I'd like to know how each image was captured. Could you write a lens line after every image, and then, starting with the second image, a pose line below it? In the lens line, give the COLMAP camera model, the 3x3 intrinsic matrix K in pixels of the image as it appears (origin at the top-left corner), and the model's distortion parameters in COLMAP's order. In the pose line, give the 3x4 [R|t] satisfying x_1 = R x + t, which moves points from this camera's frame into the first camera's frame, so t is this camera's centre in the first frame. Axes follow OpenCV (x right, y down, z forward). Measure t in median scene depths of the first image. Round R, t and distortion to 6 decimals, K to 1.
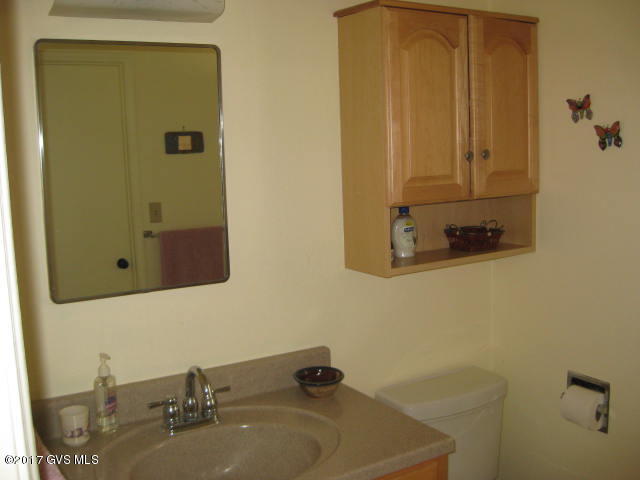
lens RADIAL K [[697.9, 0, 319.8], [0, 697.9, 239.0], [0, 0, 1]] dist [-0.132688, 0.000000]
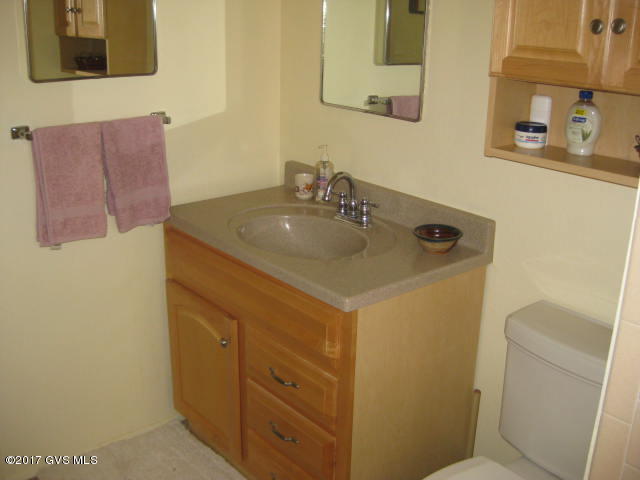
lens RADIAL K [[697.9, 0, 320.0], [0, 697.9, 239.4], [0, 0, 1]] dist [-0.132688, 0.000000]
pose [[0.111433, 0.345058, -0.931943, 0.909432], [-0.155038, 0.932337, 0.326666, -0.098579], [0.981604, 0.108086, 0.157390, 0.648282]]
